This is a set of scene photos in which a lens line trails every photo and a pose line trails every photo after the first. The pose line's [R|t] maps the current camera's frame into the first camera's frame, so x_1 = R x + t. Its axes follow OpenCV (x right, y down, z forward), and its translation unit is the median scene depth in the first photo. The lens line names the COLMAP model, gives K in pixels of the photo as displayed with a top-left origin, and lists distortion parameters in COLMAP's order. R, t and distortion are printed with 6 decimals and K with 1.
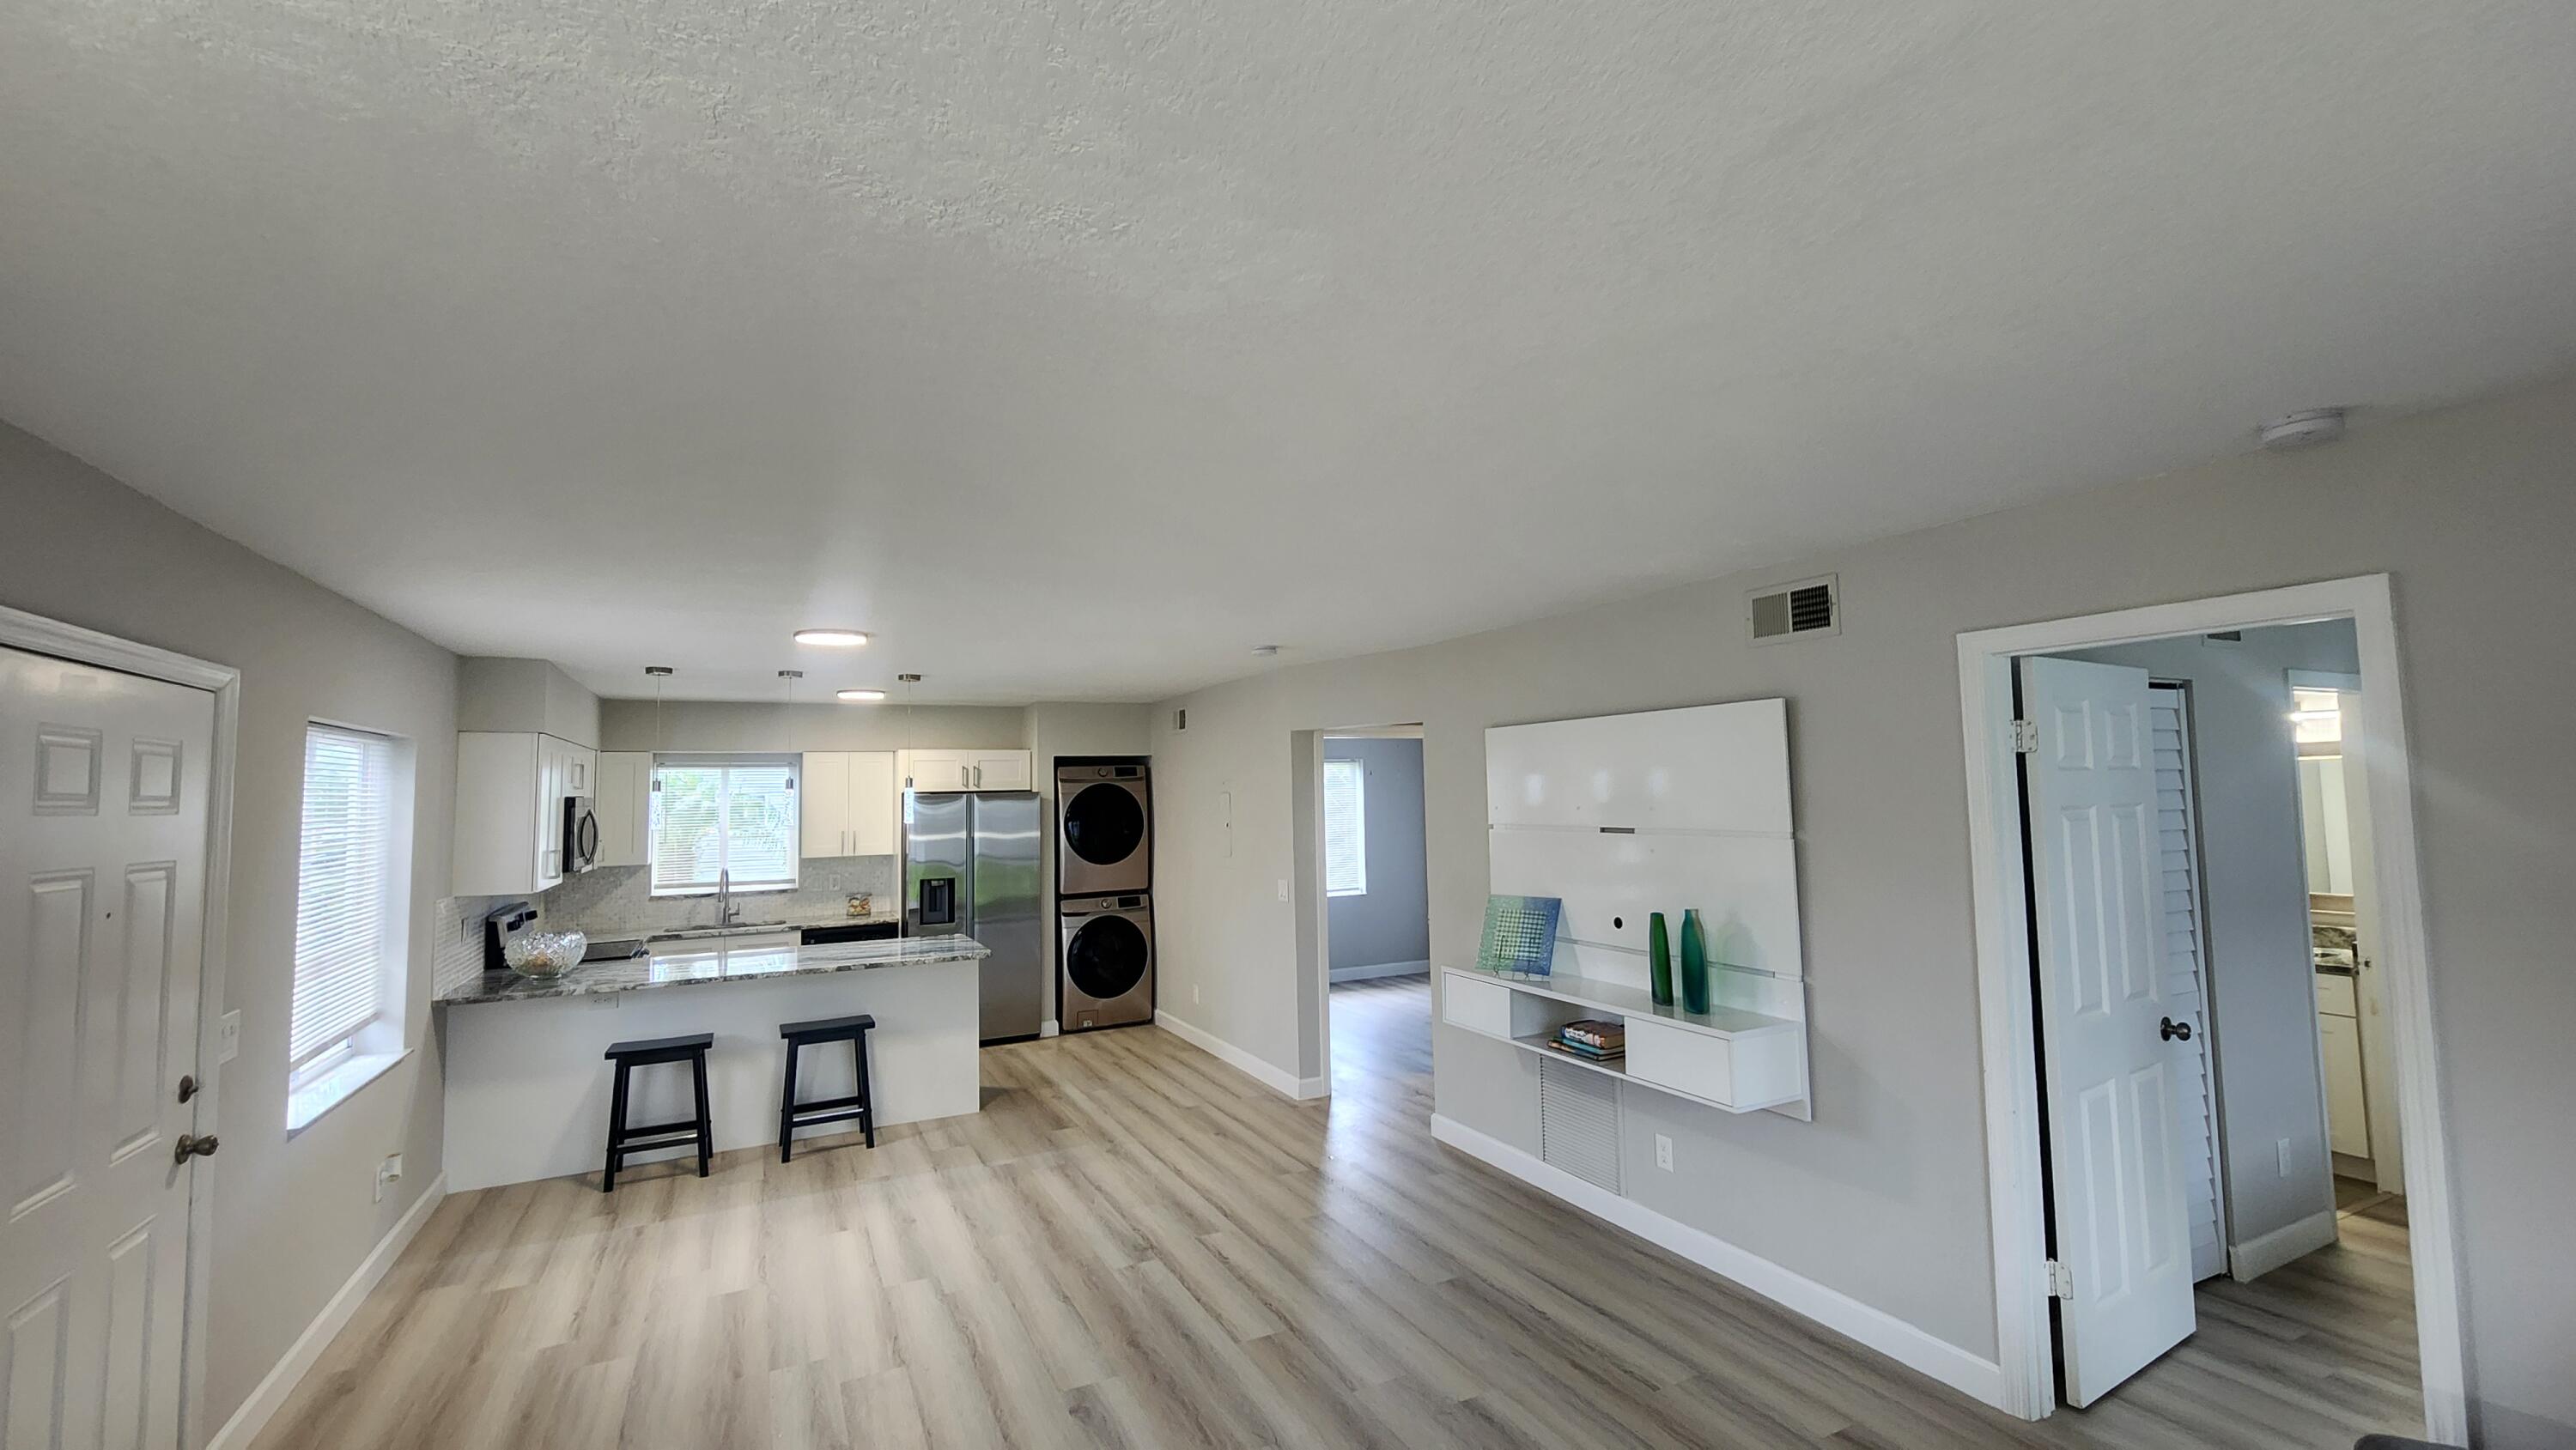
lens RADIAL K [[1070.4, 0, 1302.1], [0, 1070.4, 716.3], [0, 0, 1]] dist [-0.002583, 0.000924]
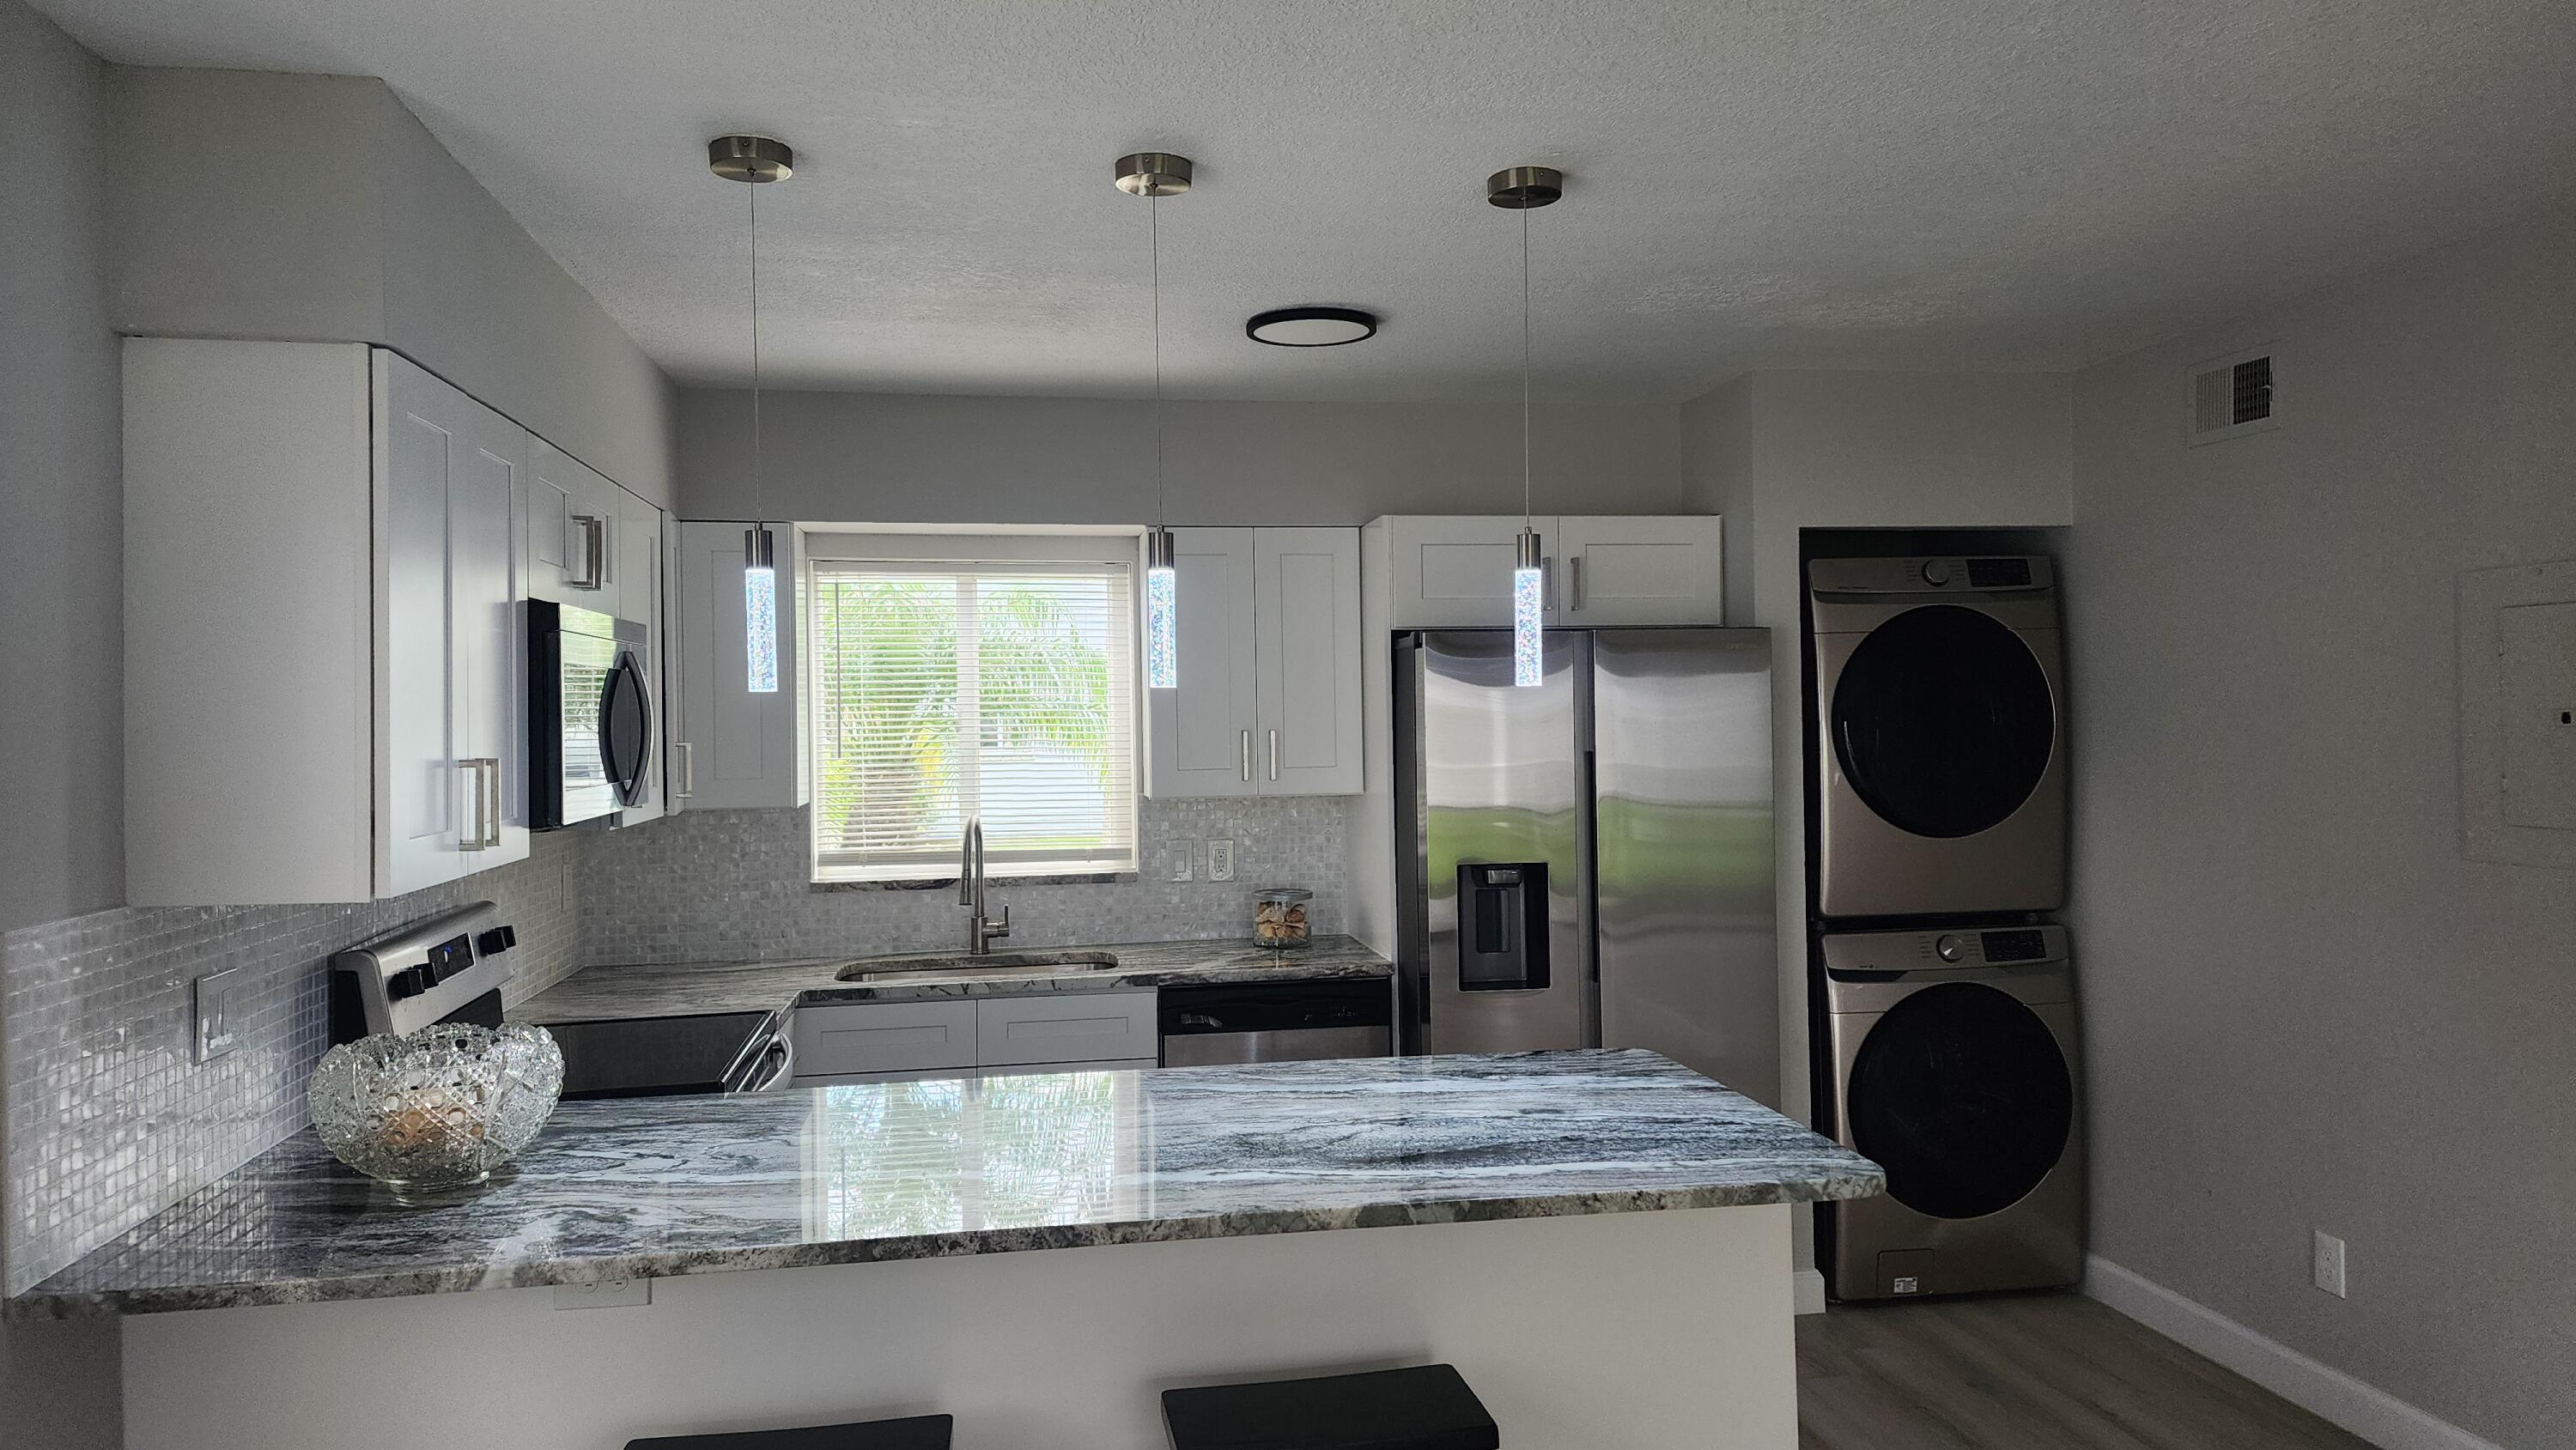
lens RADIAL K [[1734.6, 0, 1277.2], [0, 1734.6, 708.7], [0, 0, 1]] dist [0.052120, -0.014000]
pose [[0.950127, 0.006890, -0.311786, -0.221423], [0.016253, 0.997303, 0.071566, 0.054238], [0.311438, -0.073064, 0.947453, 0.408202]]
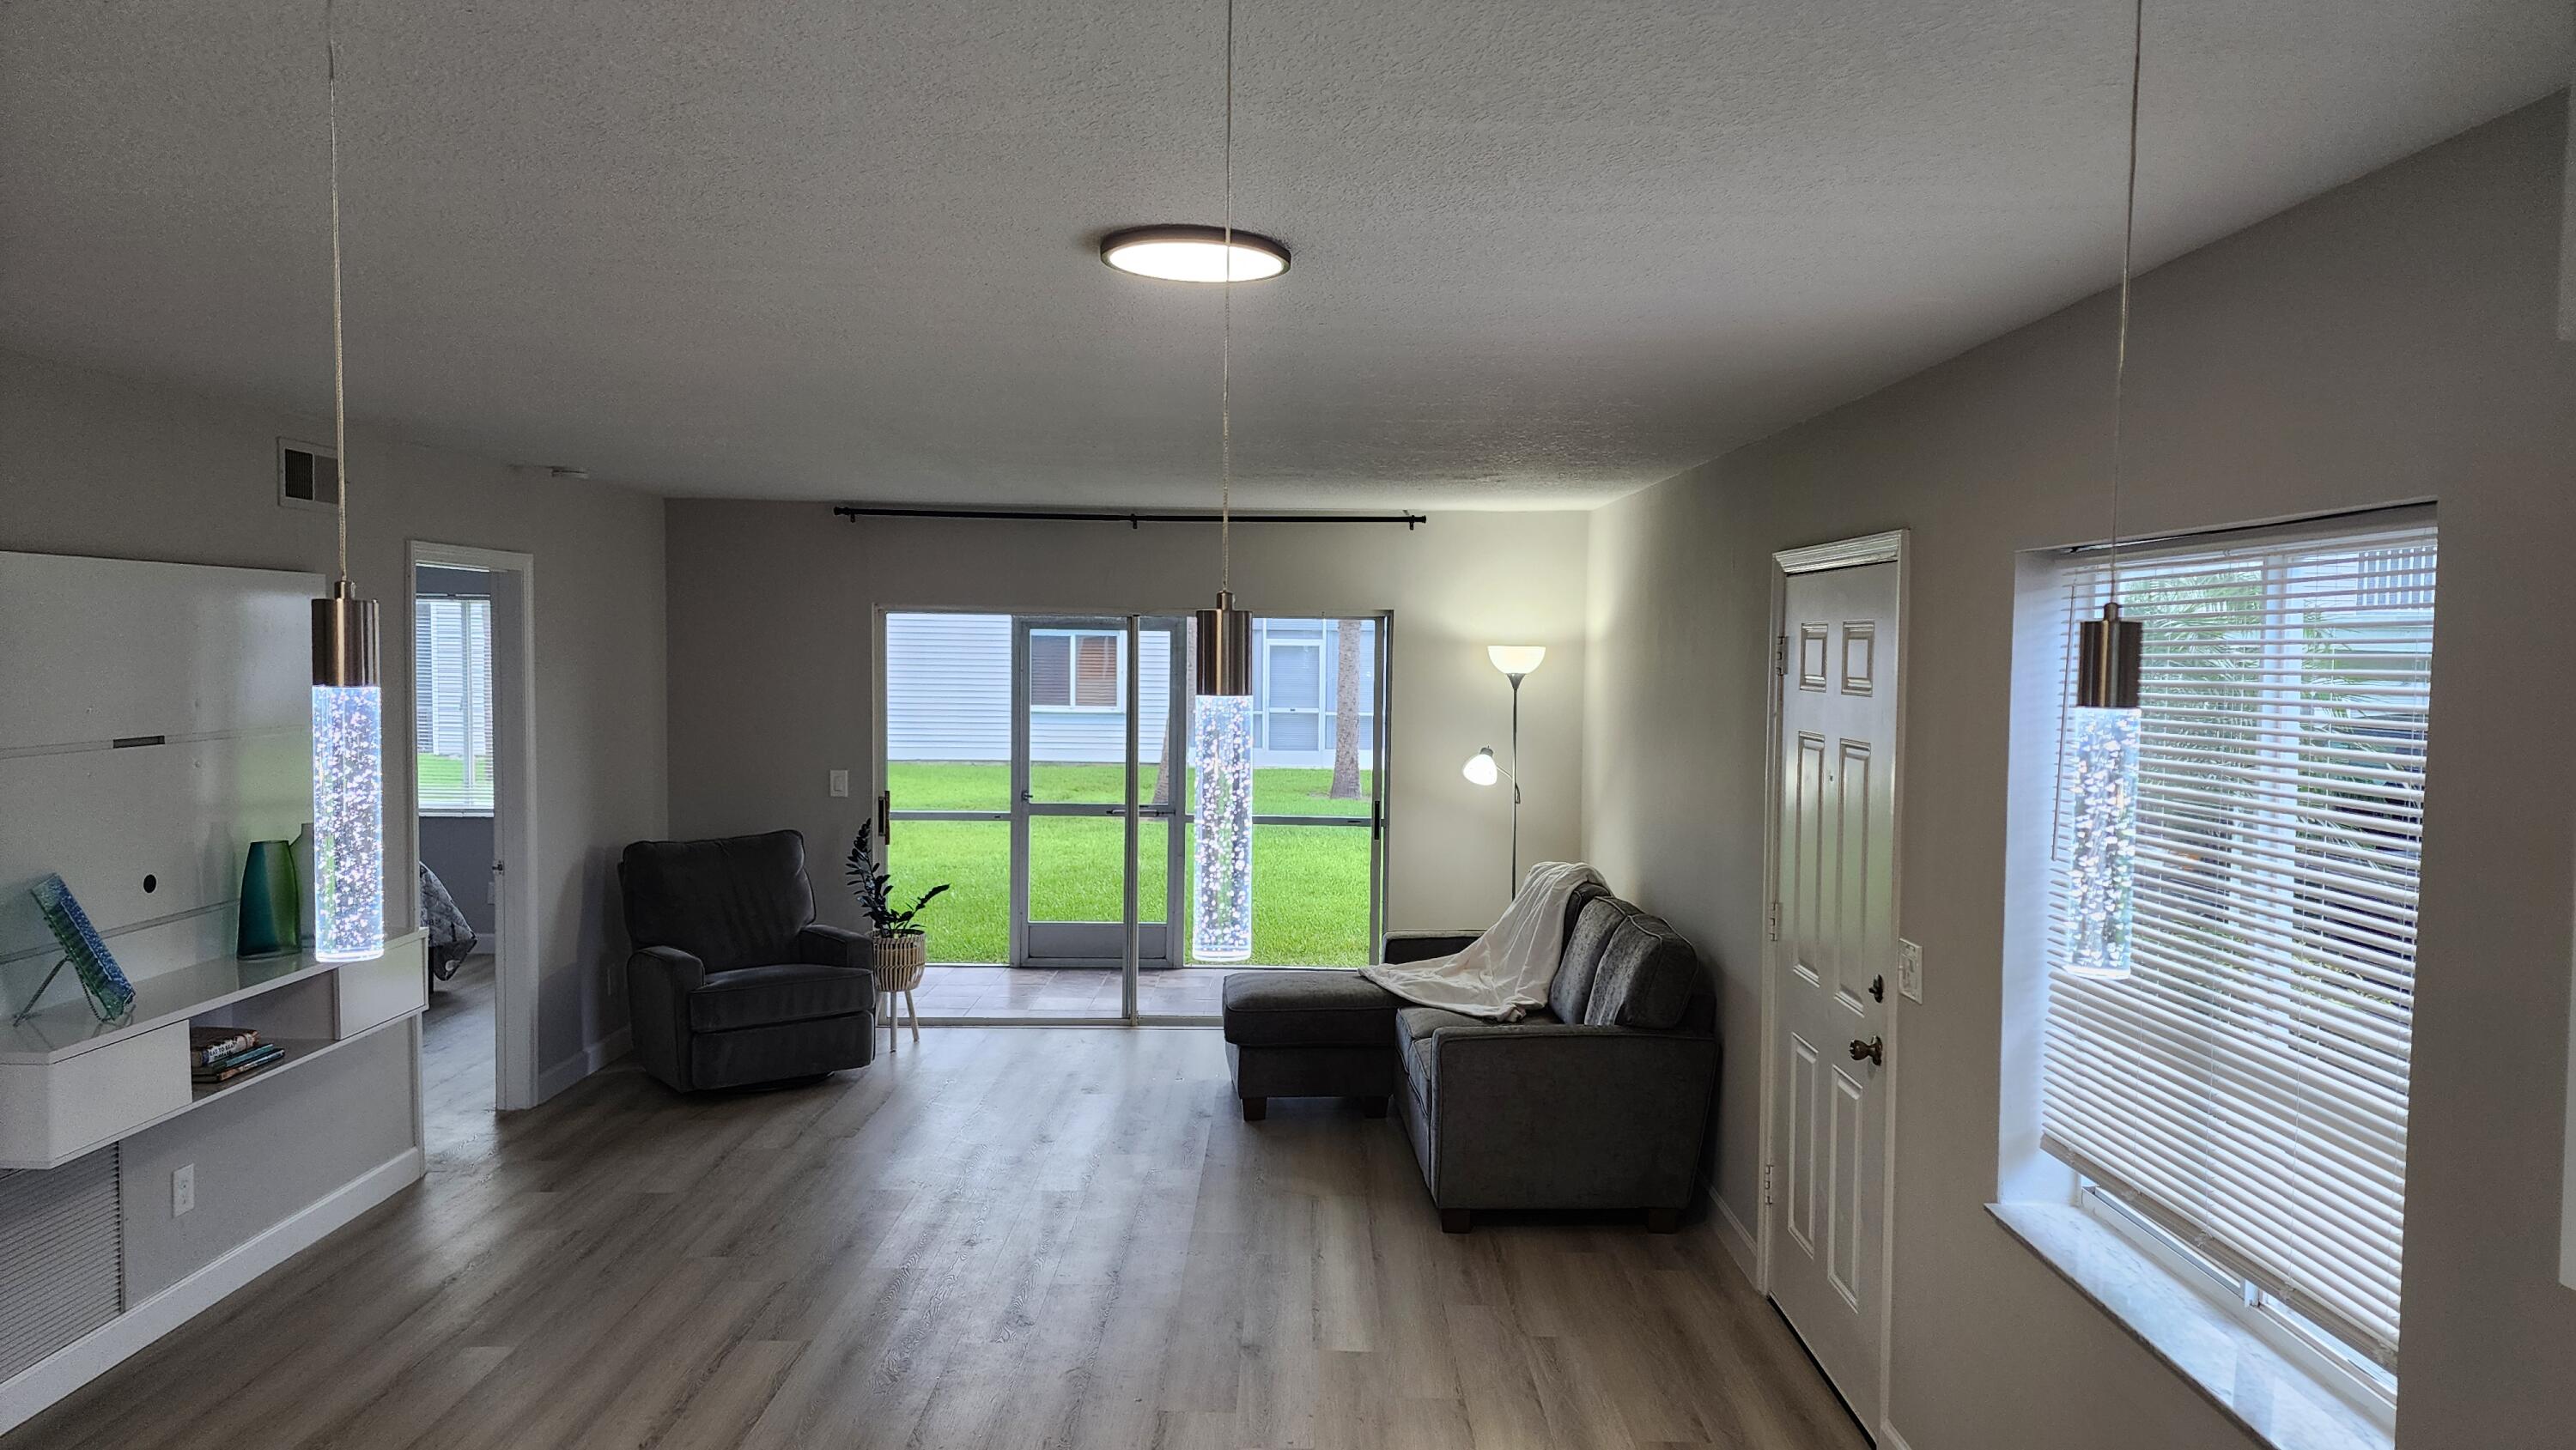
lens RADIAL K [[1734.6, 0, 1304.4], [0, 1734.6, 730.8], [0, 0, 1]] dist [0.052120, -0.014000]
pose [[-0.890862, -0.013570, 0.454072, -0.434057], [-0.026454, 0.999407, -0.022032, 0.056756], [-0.453504, -0.031639, -0.890693, 0.880001]]
